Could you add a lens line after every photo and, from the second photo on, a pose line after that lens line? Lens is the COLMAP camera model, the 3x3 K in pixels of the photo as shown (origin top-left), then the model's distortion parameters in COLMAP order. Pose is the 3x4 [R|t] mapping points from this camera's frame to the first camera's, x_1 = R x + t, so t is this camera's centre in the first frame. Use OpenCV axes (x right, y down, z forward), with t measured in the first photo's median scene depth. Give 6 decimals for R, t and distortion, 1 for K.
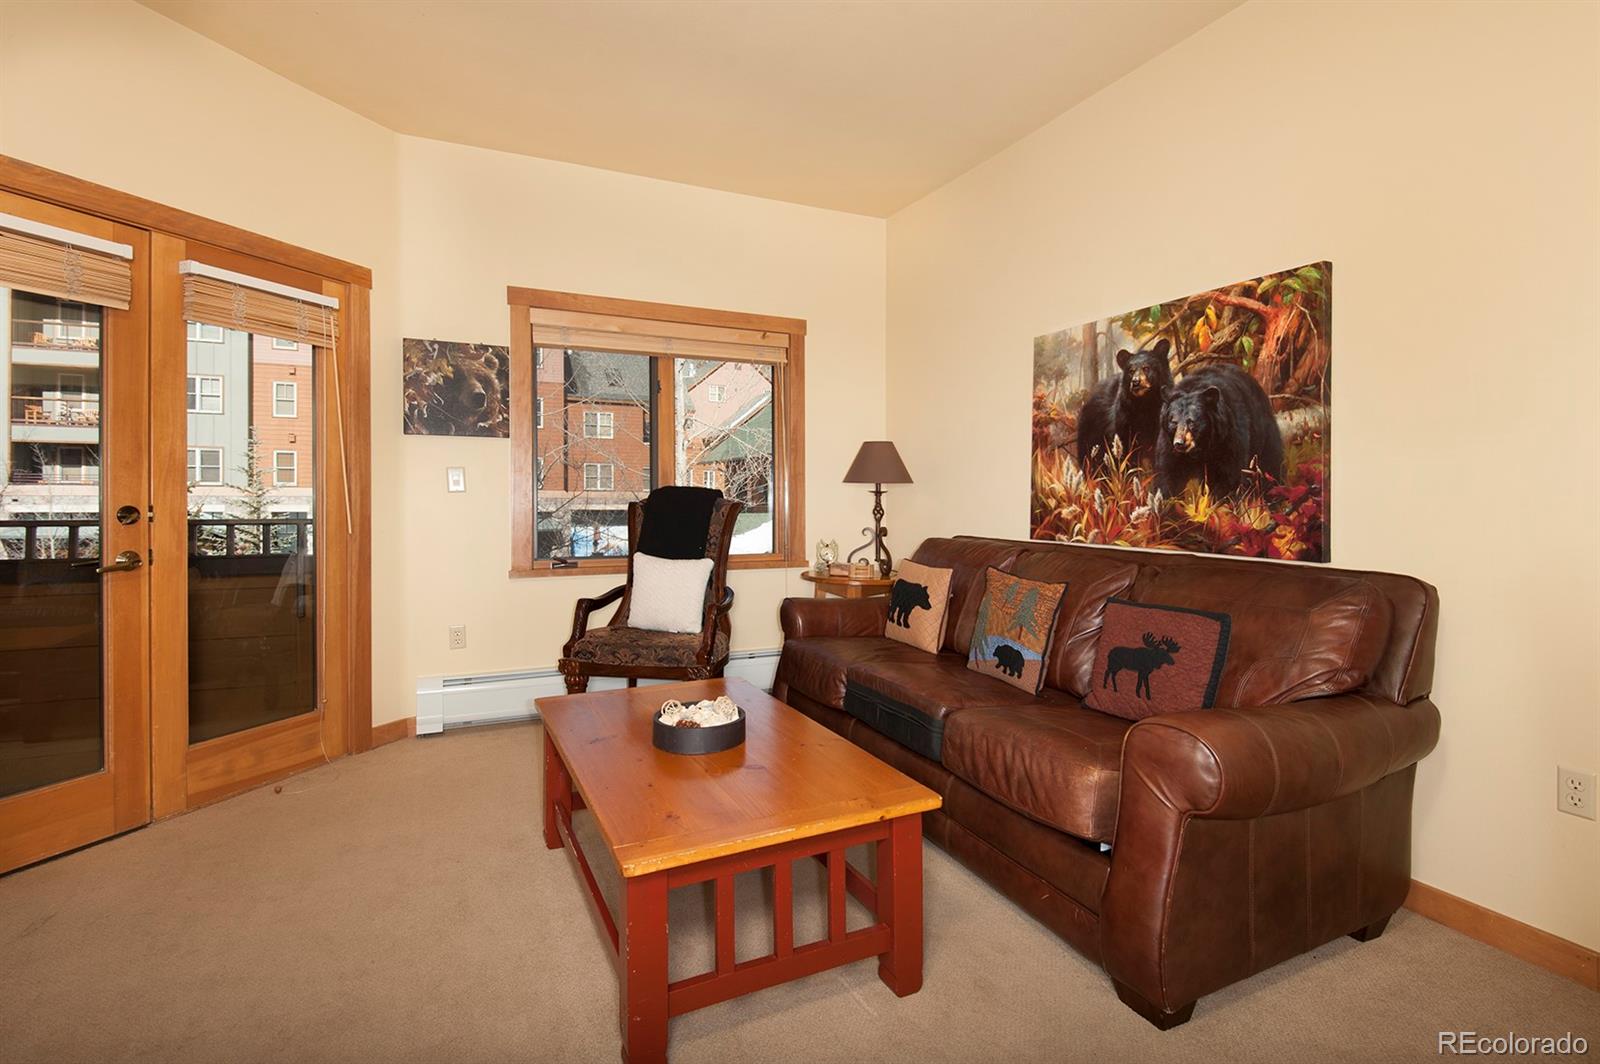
lens RADIAL K [[759.8, 0, 792.3], [0, 759.8, 490.5], [0, 0, 1]] dist [0.020996, -0.000158]
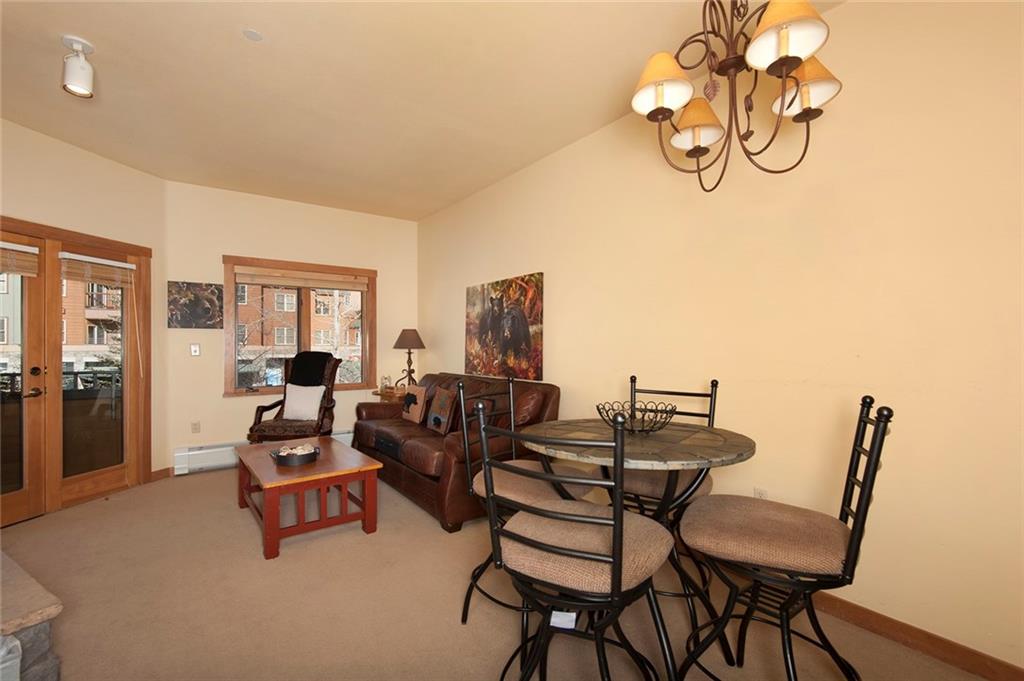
lens RADIAL K [[461.4, 0, 490.0], [0, 461.4, 333.9], [0, 0, 1]] dist [-0.000581, -0.000409]
pose [[0.986175, -0.006163, 0.165592, 0.154303], [0.009621, 0.999752, -0.020085, -0.028489], [-0.165427, 0.021401, 0.985990, -0.403987]]
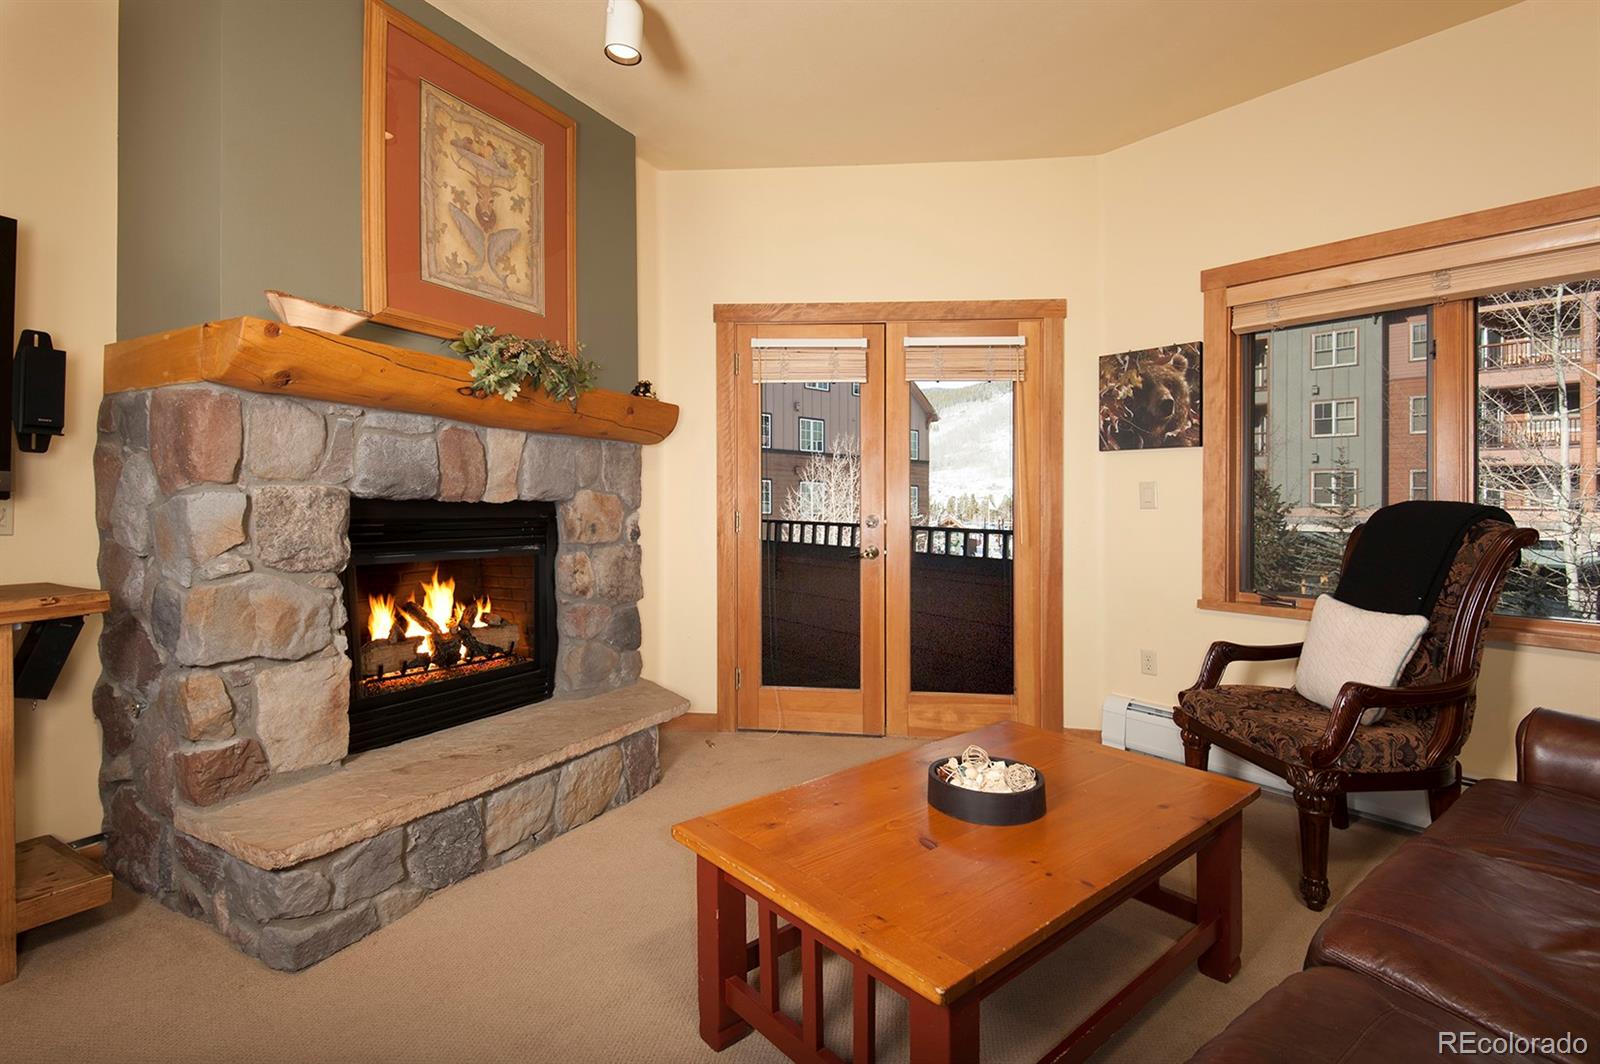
lens RADIAL K [[747.6, 0, 798.7], [0, 747.6, 511.0], [0, 0, 1]] dist [-0.002091, -0.000974]
pose [[0.257290, 0.004006, -0.966326, 0.398565], [-0.015211, 0.999884, 0.000095, 0.013647], [0.966214, 0.014674, 0.257321, 0.409604]]
